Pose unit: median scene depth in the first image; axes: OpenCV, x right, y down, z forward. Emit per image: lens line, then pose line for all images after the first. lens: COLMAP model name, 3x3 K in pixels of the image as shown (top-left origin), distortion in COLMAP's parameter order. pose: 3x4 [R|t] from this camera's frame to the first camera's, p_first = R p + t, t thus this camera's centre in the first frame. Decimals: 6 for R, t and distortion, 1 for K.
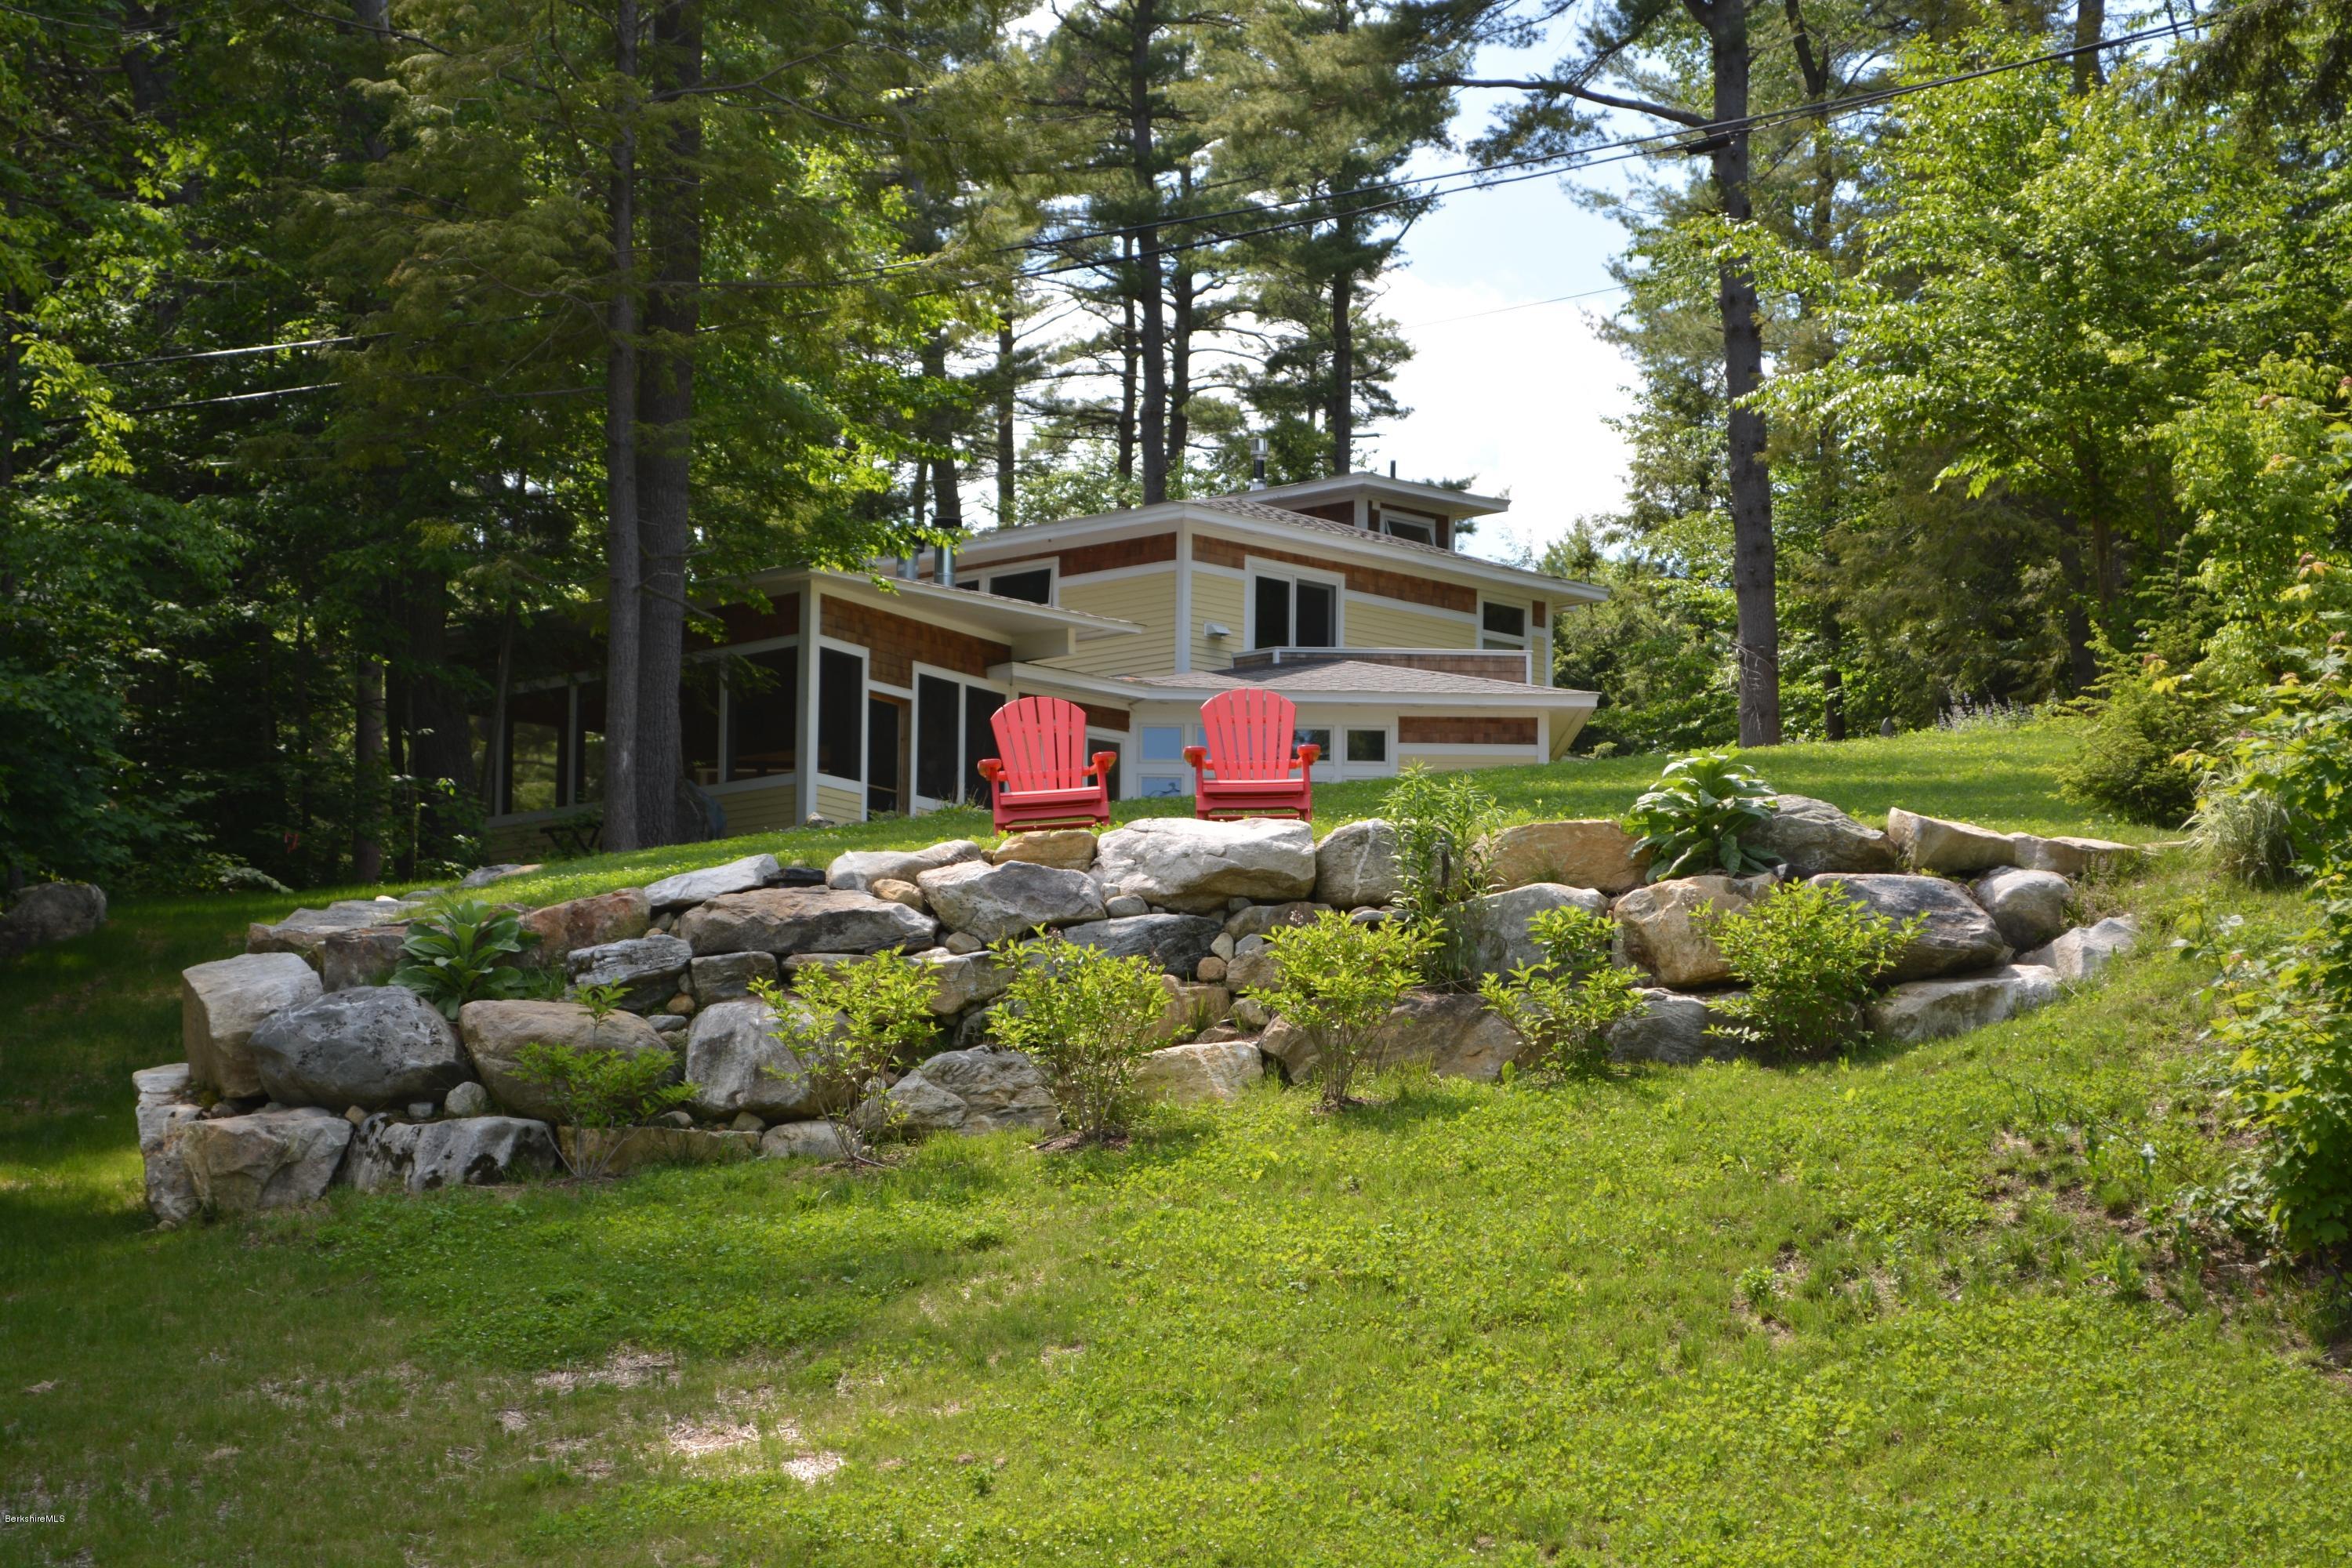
lens RADIAL K [[5394.3, 0, 1176.0], [0, 5394.3, 784.0], [0, 0, 1]] dist [0.008514, 0.005157]
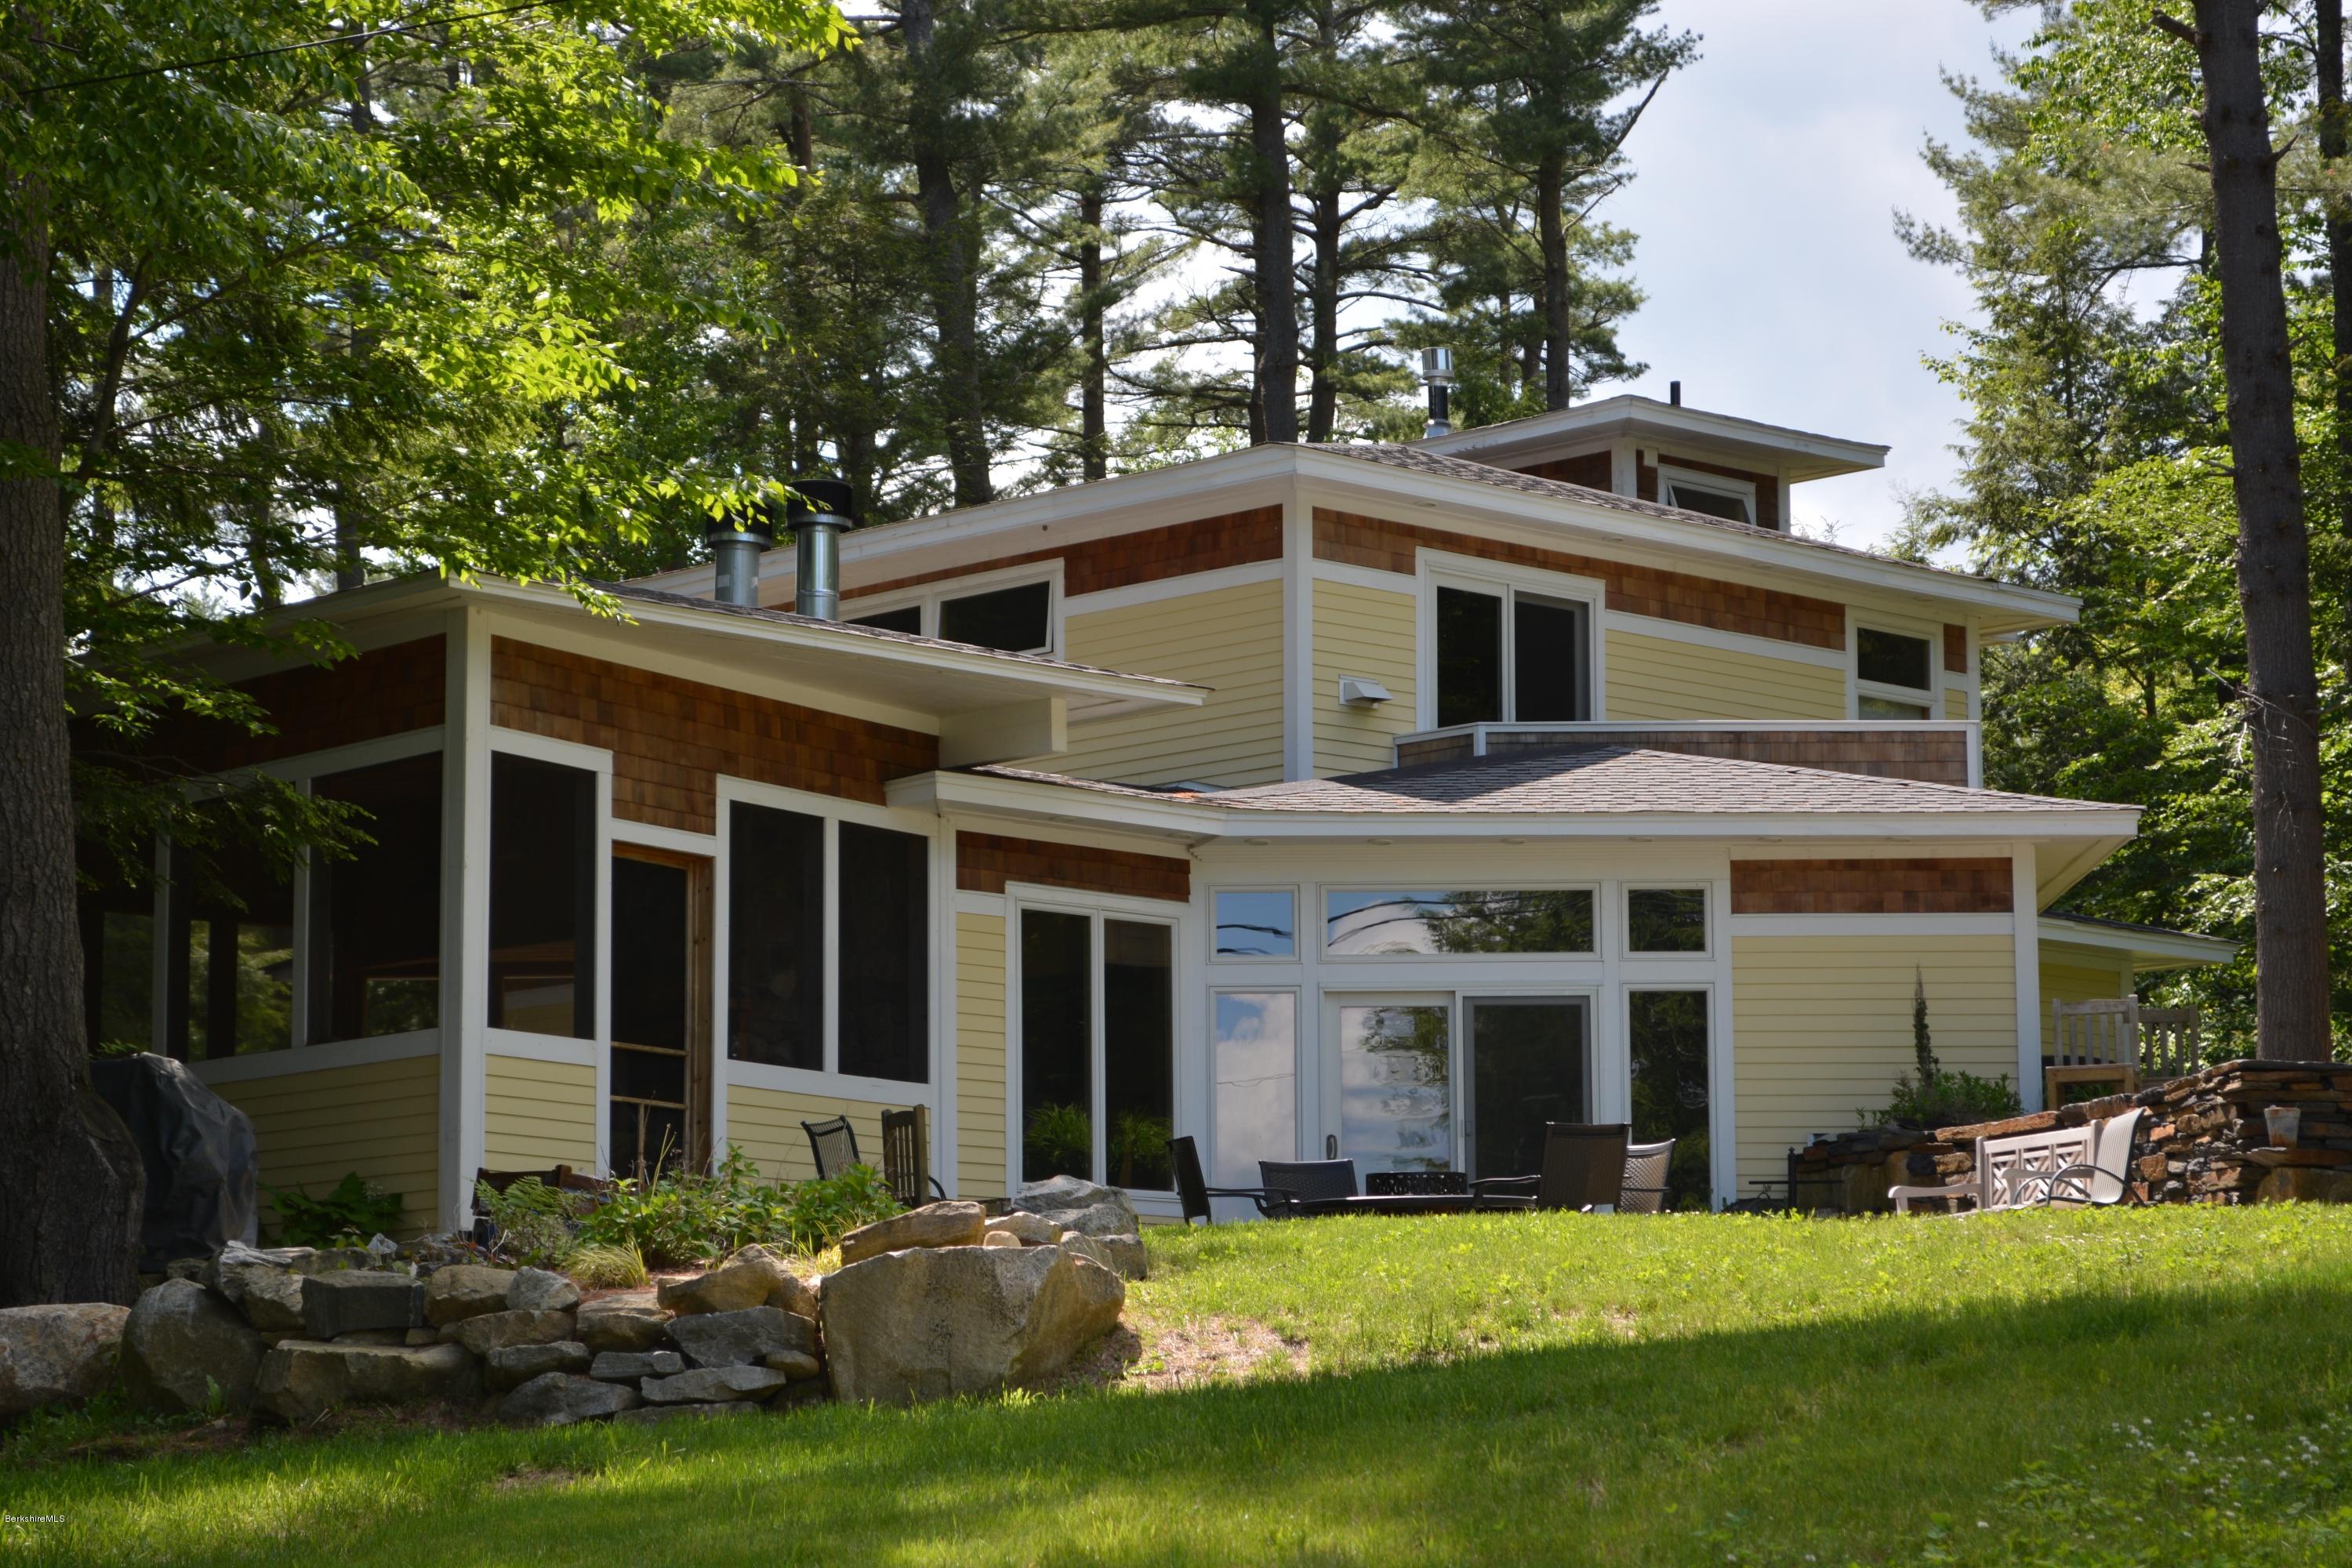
lens RADIAL K [[5394.3, 0, 1176.0], [0, 5394.3, 784.0], [0, 0, 1]] dist [0.008514, 0.005157]
pose [[0.999262, -0.018837, -0.033484, 0.006652], [0.018589, 0.999797, -0.007718, -0.015829], [0.033622, 0.007090, 0.999409, 0.476028]]
